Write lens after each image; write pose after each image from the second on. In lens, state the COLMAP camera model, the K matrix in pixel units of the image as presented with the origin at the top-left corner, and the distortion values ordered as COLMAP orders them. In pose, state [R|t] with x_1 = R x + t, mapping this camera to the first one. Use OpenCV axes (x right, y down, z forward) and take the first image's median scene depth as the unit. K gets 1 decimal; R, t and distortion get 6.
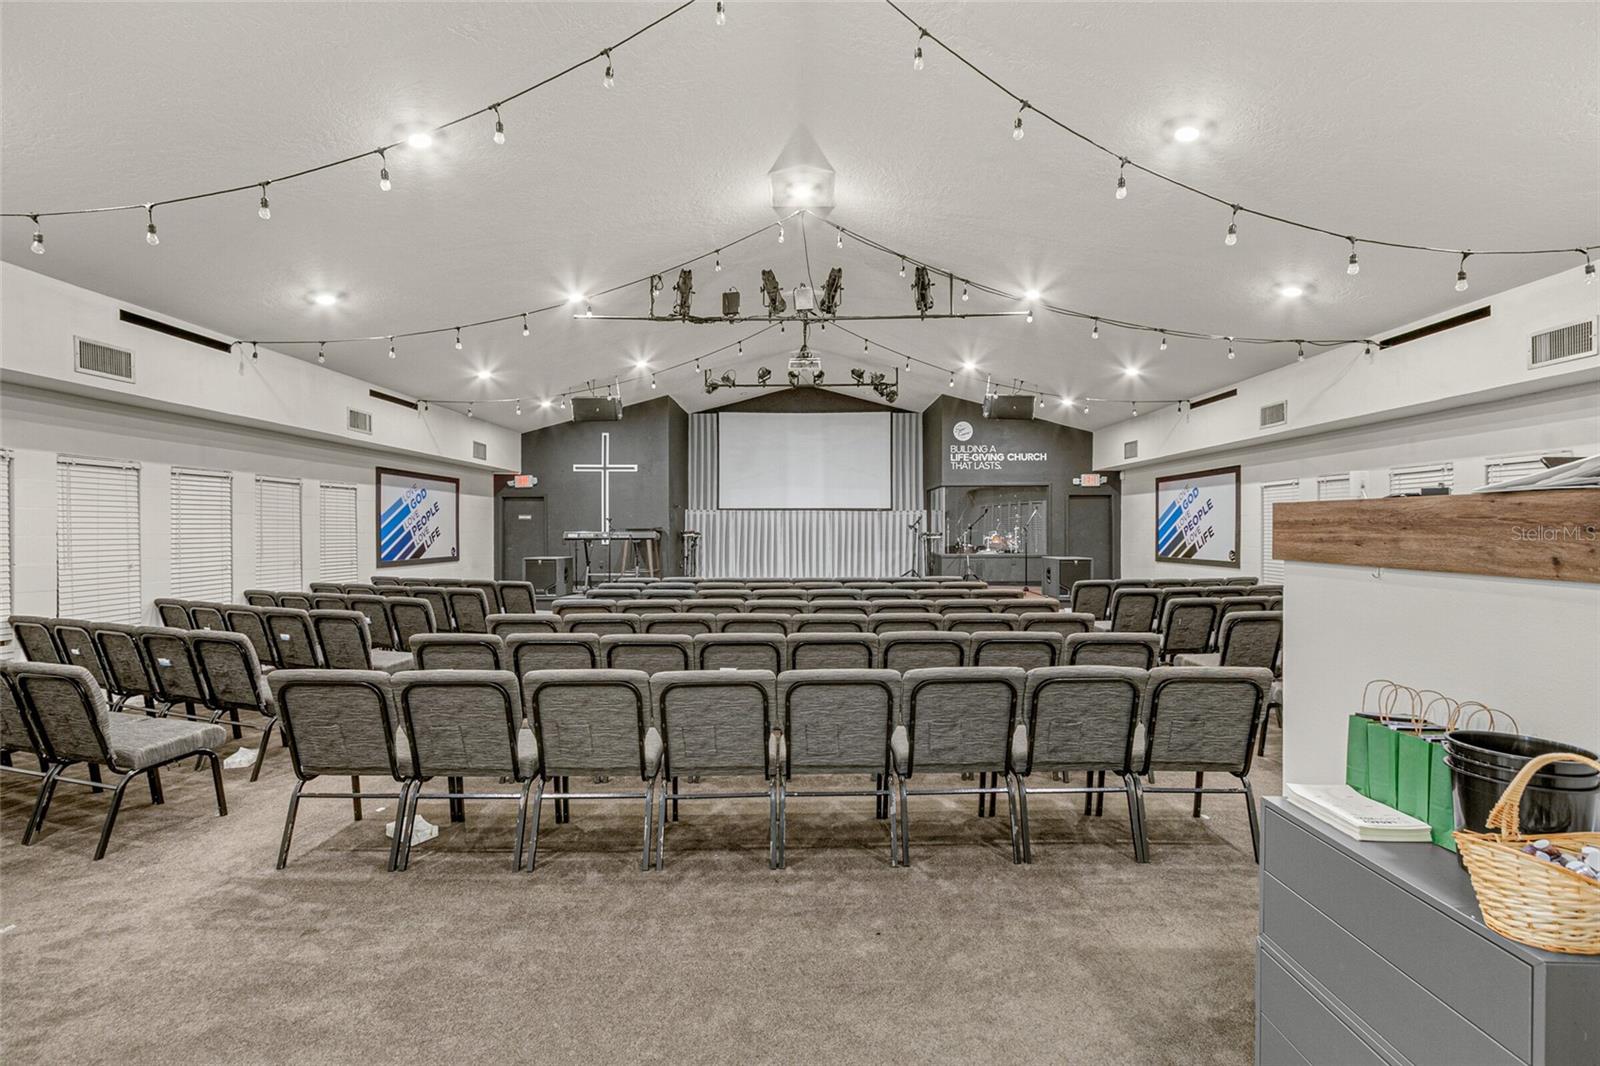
lens RADIAL K [[730.6, 0, 800.0], [0, 730.6, 533.0], [0, 0, 1]] dist [0.007819, 0.000546]
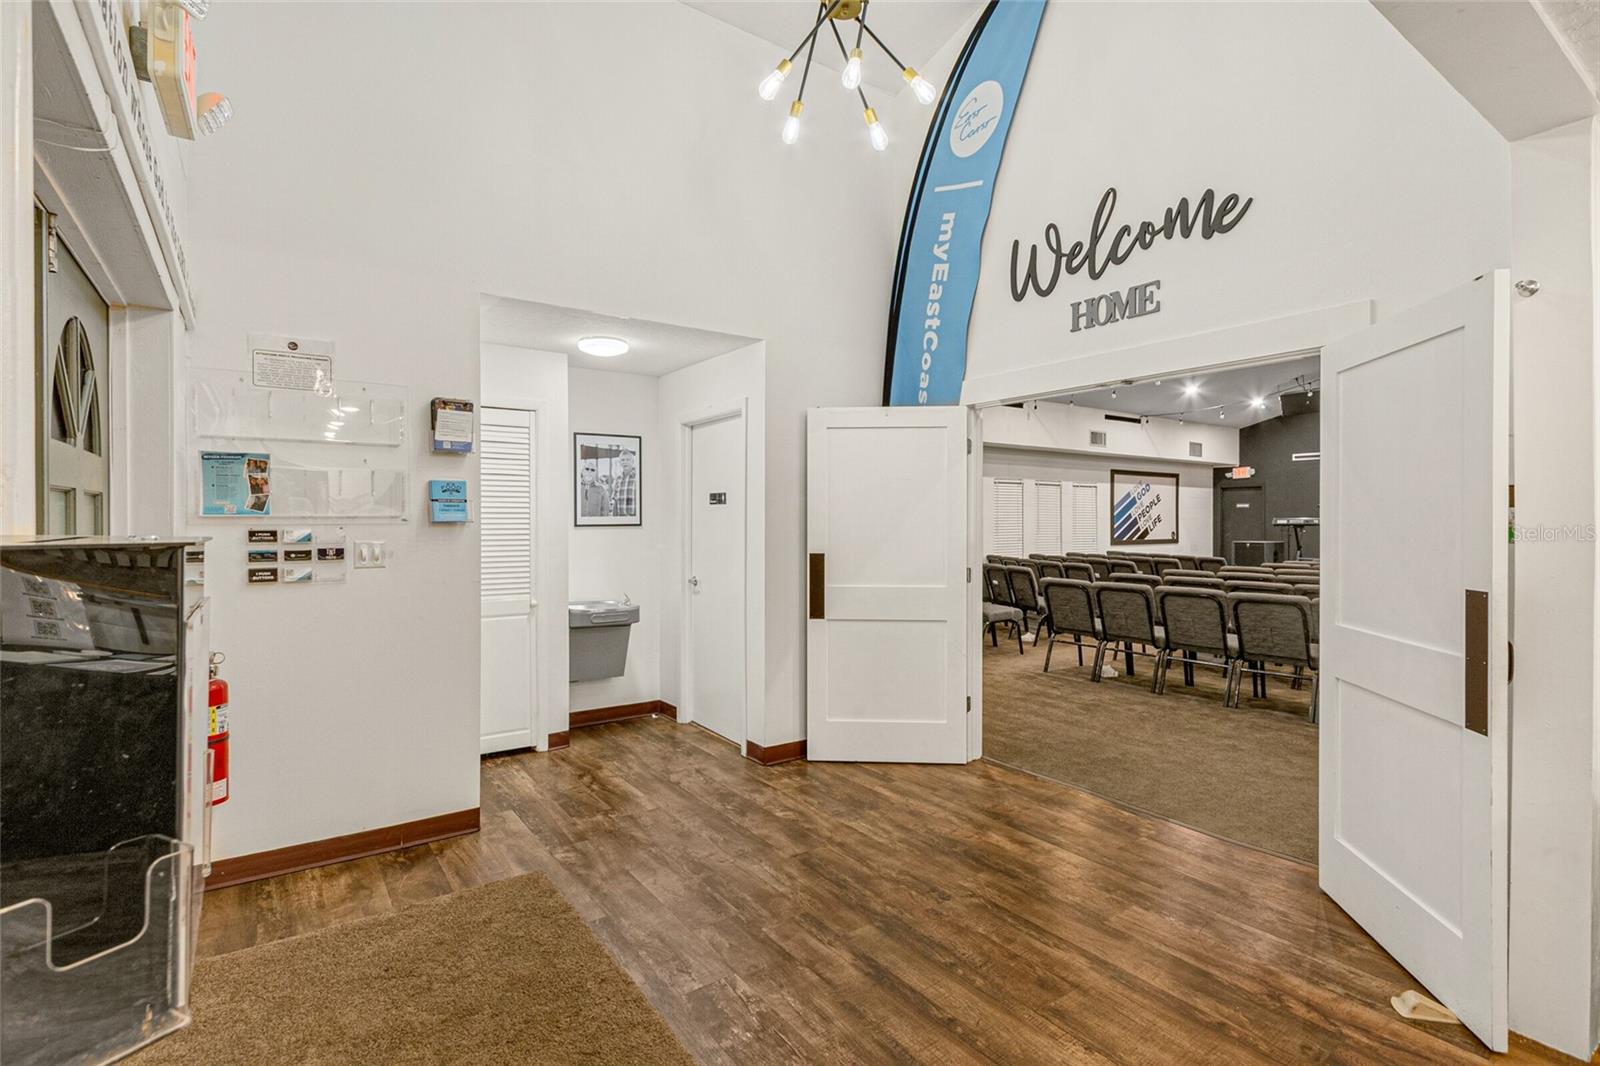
lens RADIAL K [[760.0, 0, 798.8], [0, 760.0, 525.4], [0, 0, 1]] dist [0.003384, 0.000006]
pose [[0.590220, 0.004795, -0.807228, 0.220984], [-0.004479, 0.999986, 0.002665, 0.011583], [0.807230, 0.002042, 0.590234, -0.298719]]
